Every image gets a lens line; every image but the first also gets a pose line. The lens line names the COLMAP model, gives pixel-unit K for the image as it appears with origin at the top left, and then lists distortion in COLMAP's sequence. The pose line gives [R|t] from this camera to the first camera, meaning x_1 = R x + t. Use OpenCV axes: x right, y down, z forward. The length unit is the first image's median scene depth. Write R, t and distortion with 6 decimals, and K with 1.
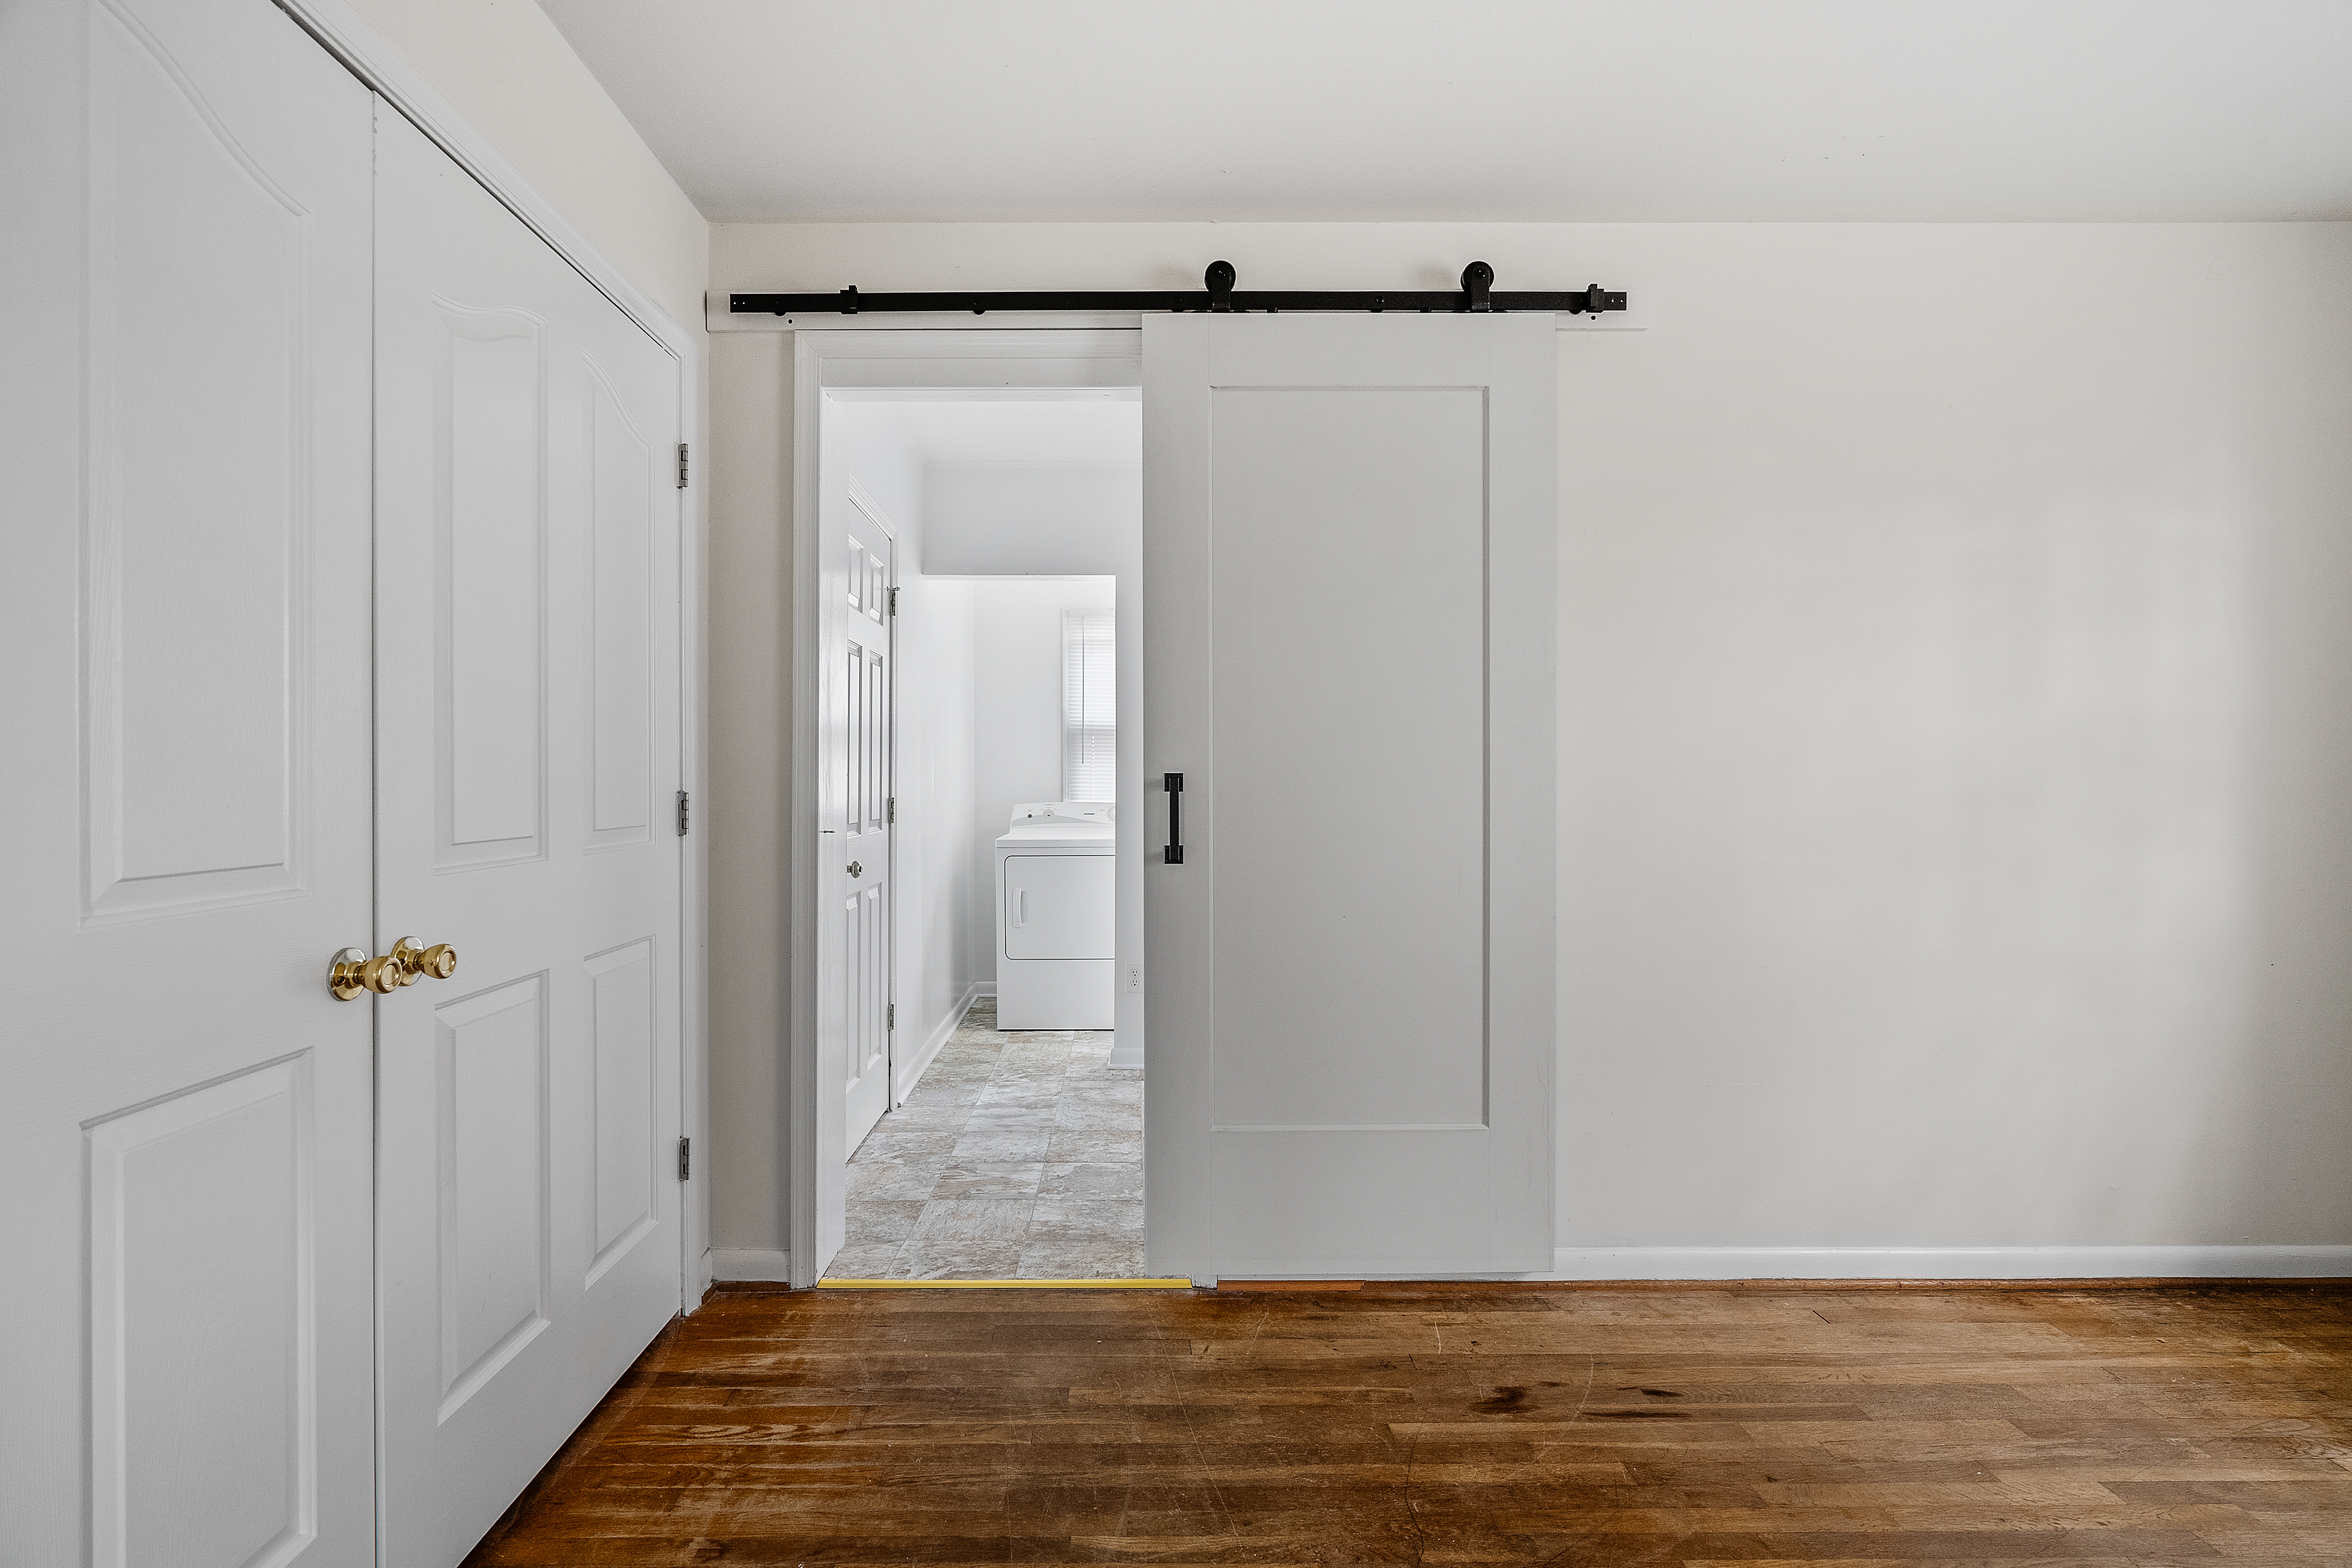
lens RADIAL K [[1081.9, 0, 1136.1], [0, 1081.9, 789.5], [0, 0, 1]] dist [-0.004452, 0.000852]
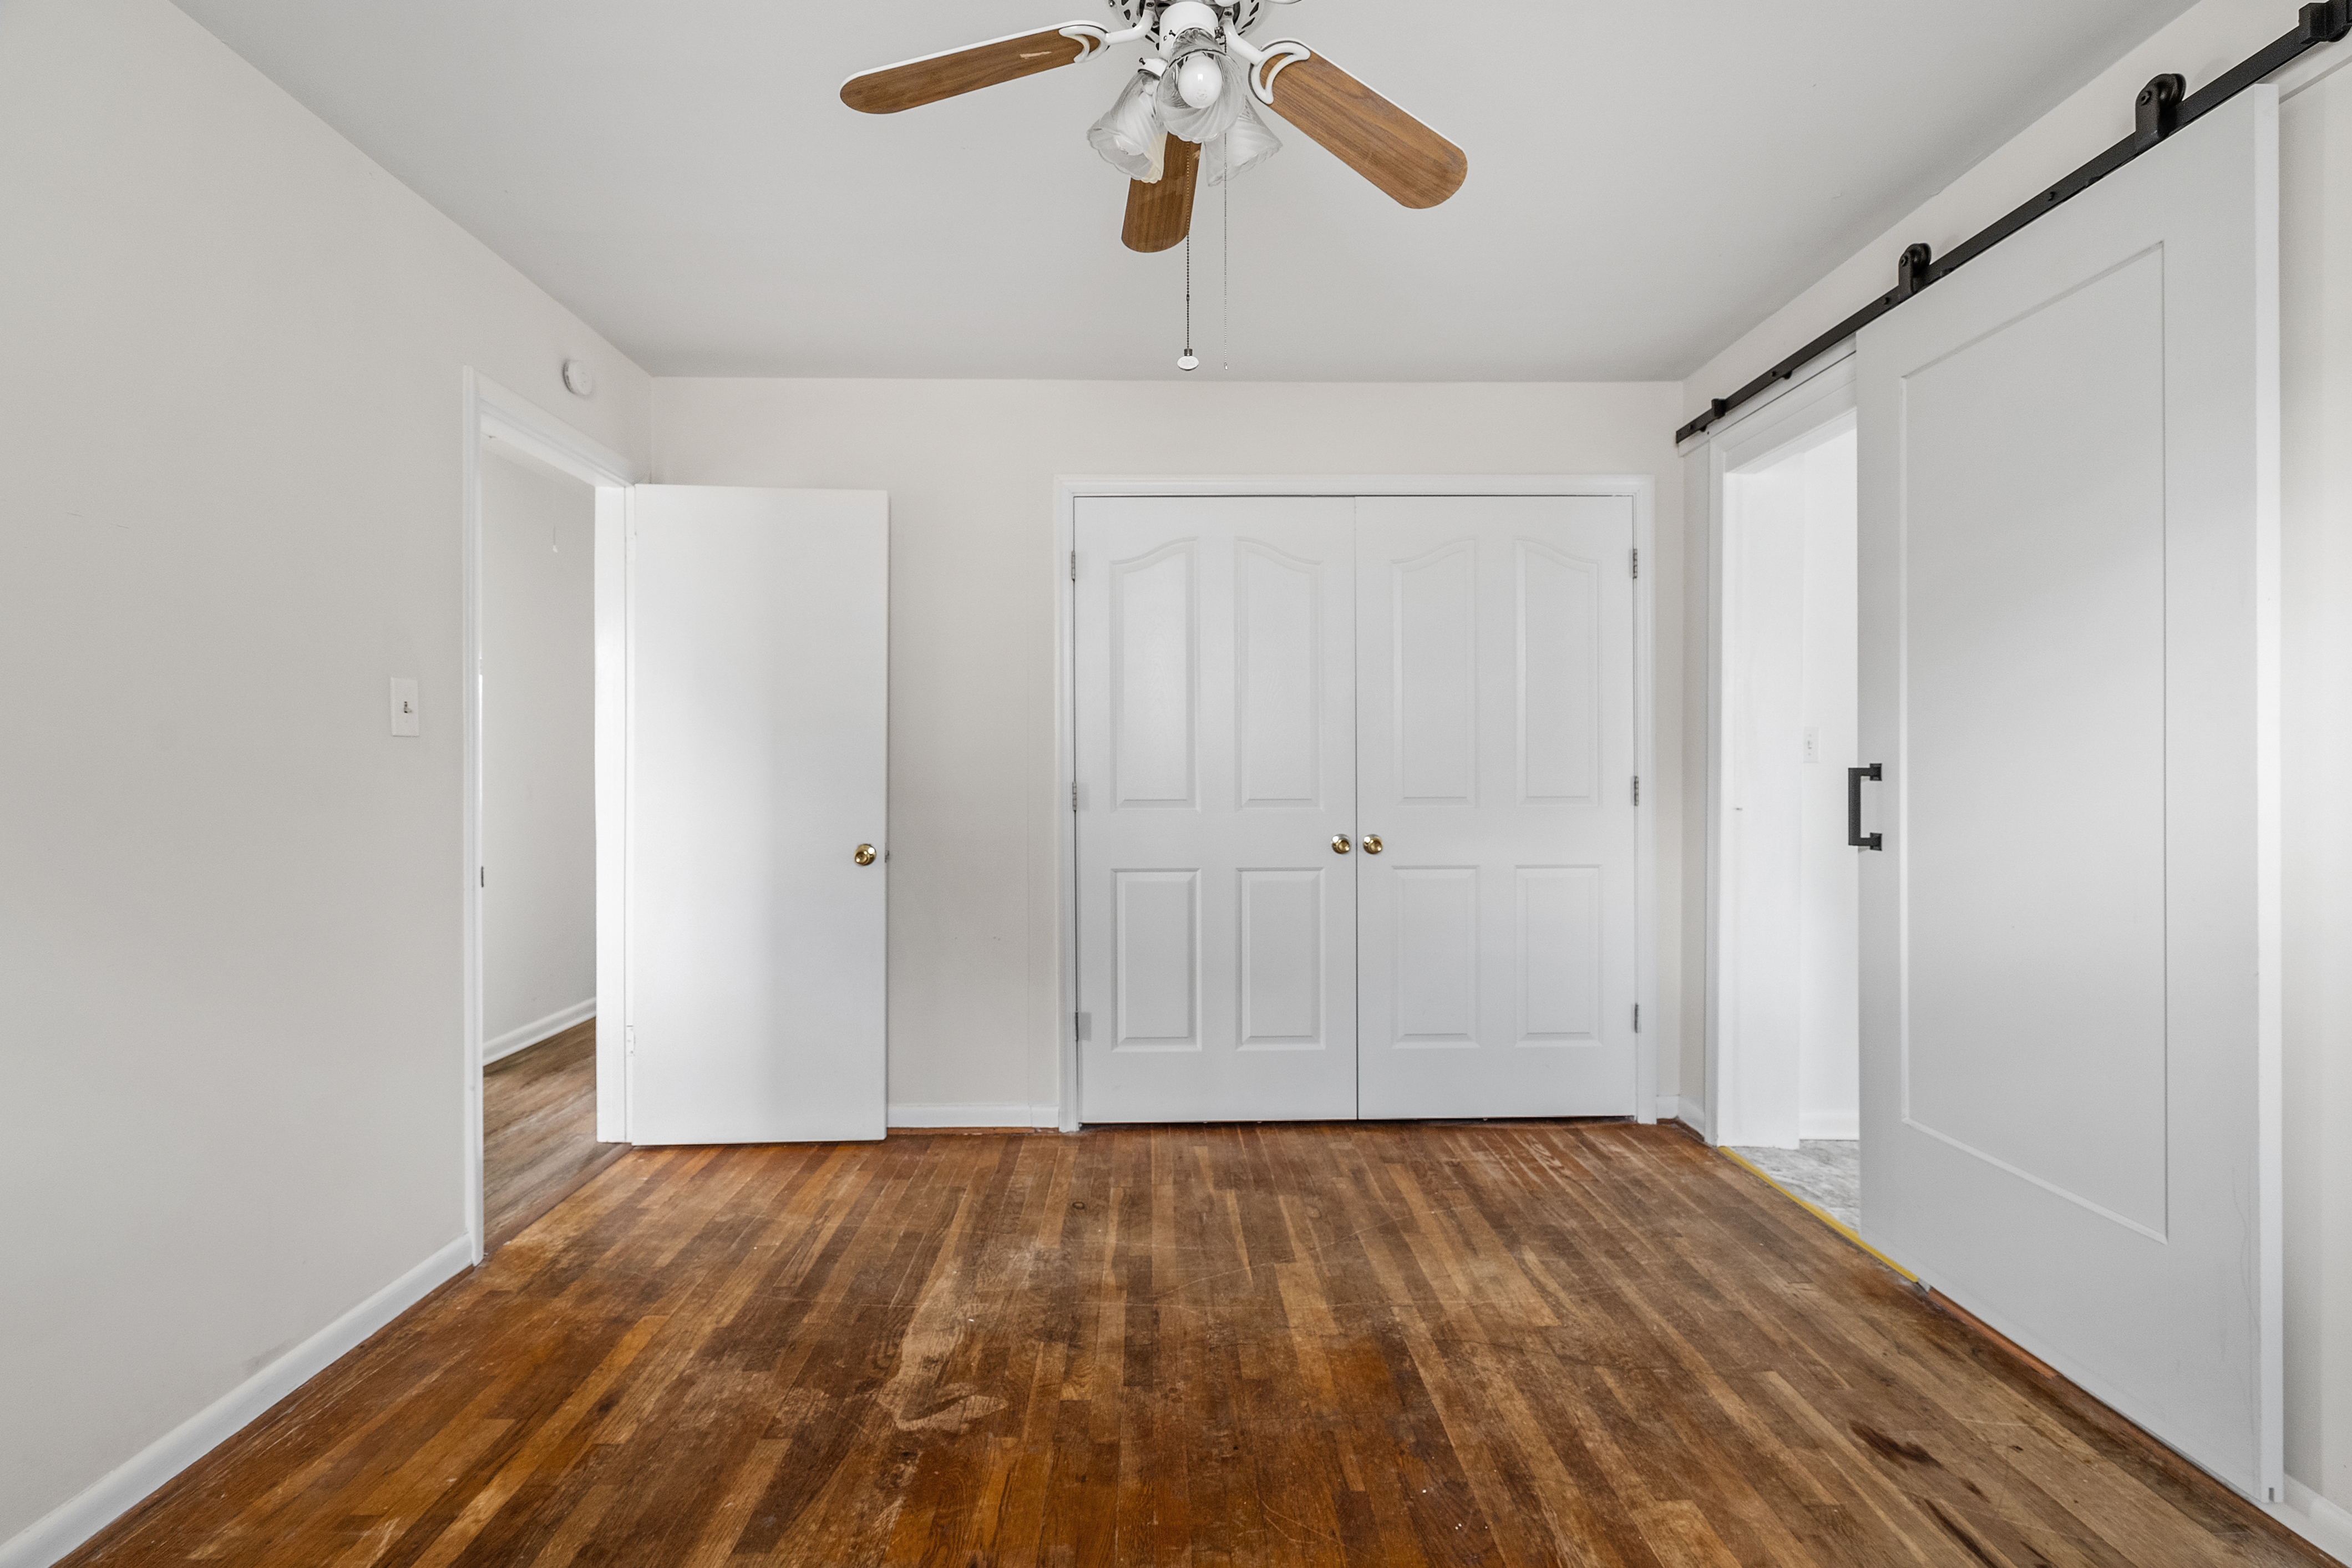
lens RADIAL K [[1069.1, 0, 1176.0], [0, 1069.1, 784.0], [0, 0, 1]] dist [-0.006328, 0.001305]
pose [[0.020066, 0.016915, -0.999656, 1.045663], [-0.006962, 0.999835, 0.016779, -0.008333], [0.999774, 0.006623, 0.020180, 0.312284]]
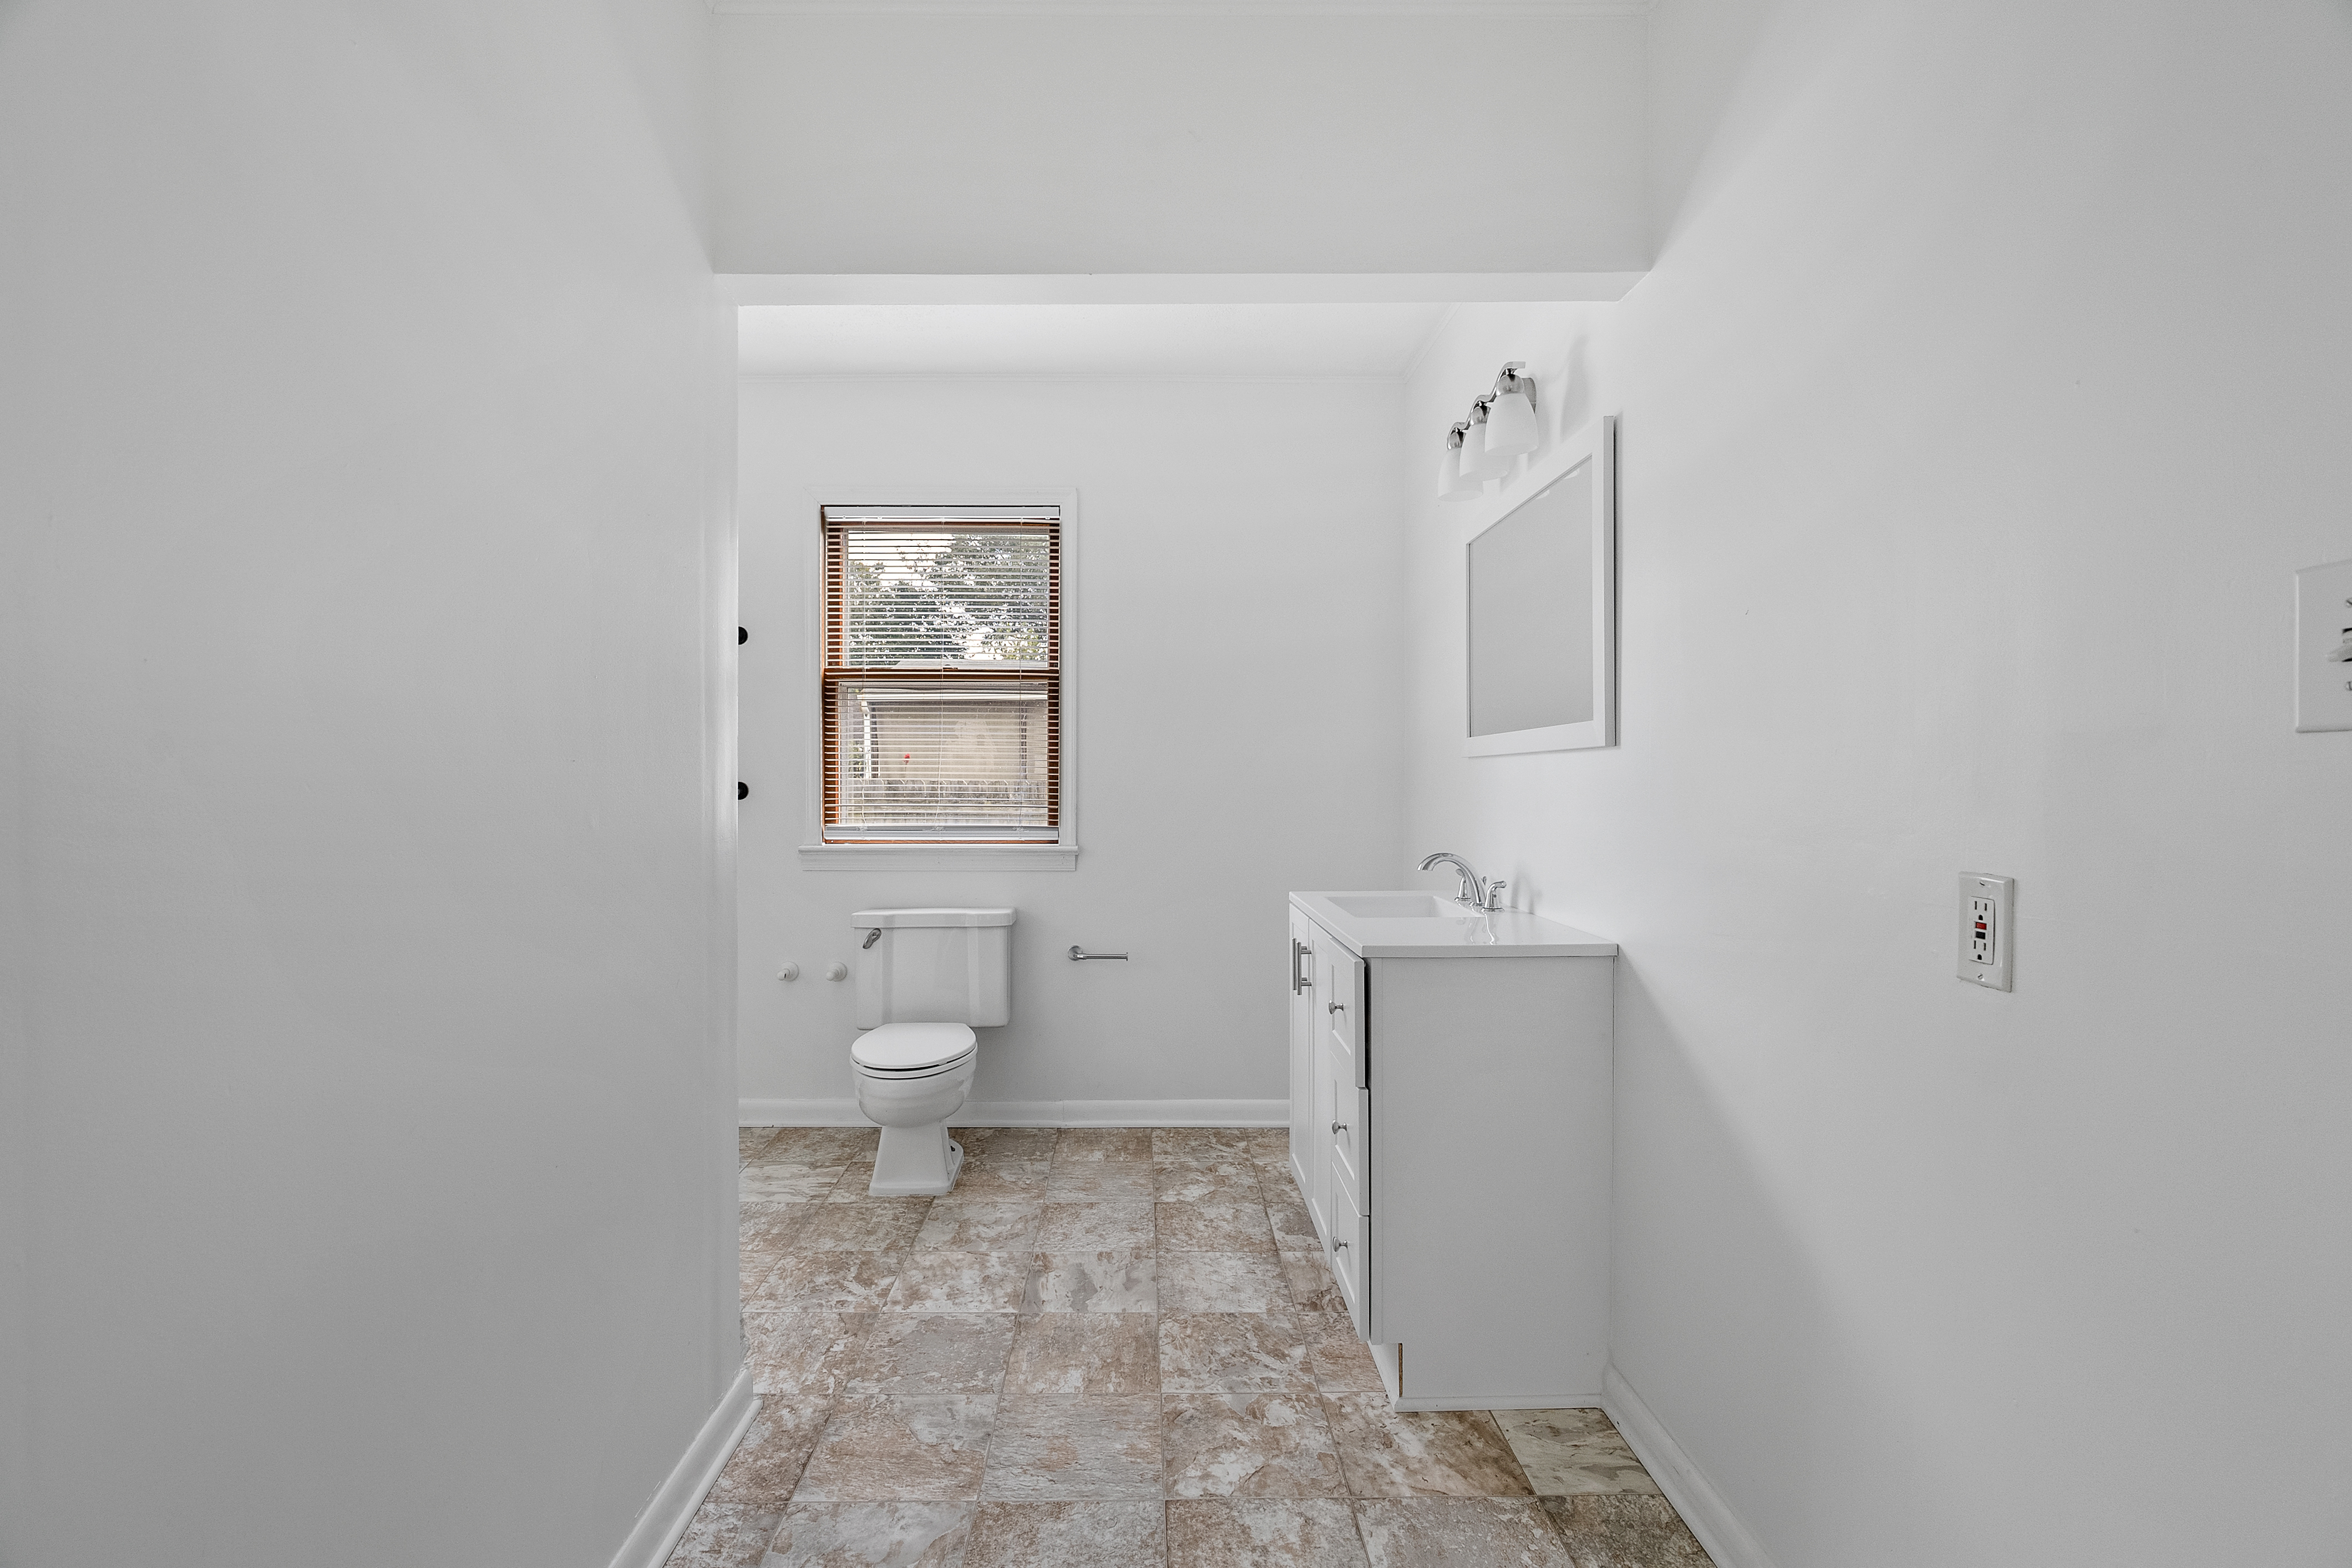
lens RADIAL K [[1069.1, 0, 1176.0], [0, 1069.1, 784.0], [0, 0, 1]] dist [-0.006328, 0.001305]
pose [[-0.019639, -0.003893, 0.999800, -1.228704], [-0.002499, 0.999989, 0.003845, -0.002101], [-0.999804, -0.002423, -0.019649, 1.547725]]
